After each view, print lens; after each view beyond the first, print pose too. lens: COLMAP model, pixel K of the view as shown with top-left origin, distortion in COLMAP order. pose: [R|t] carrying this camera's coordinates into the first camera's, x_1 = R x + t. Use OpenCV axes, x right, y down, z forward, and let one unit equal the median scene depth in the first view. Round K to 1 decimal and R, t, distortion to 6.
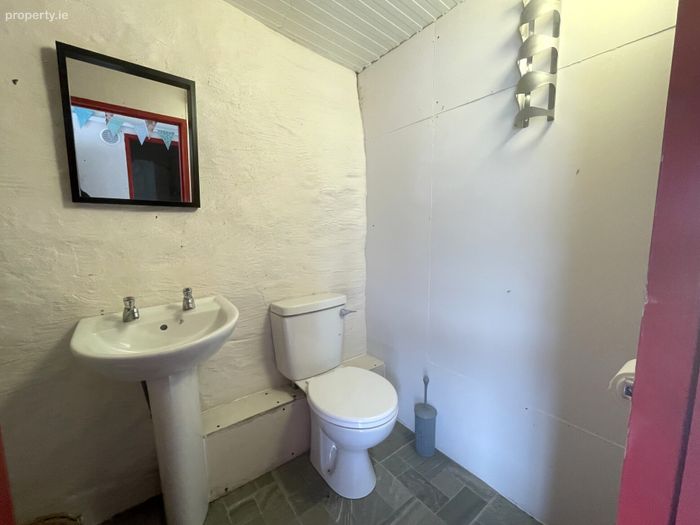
lens RADIAL K [[292.8, 0, 349.9], [0, 292.8, 262.8], [0, 0, 1]] dist [-0.002488, -0.000736]
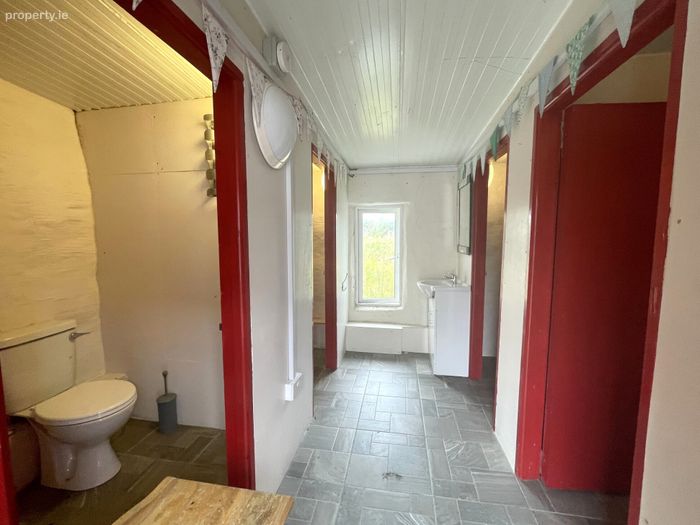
lens RADIAL K [[292.8, 0, 347.8], [0, 292.8, 259.4], [0, 0, 1]] dist [-0.002488, -0.000736]
pose [[0.728010, -0.052728, 0.683535, -0.006960], [0.079319, 0.996820, -0.007586, -0.024021], [-0.680962, 0.059740, 0.729878, -0.481240]]
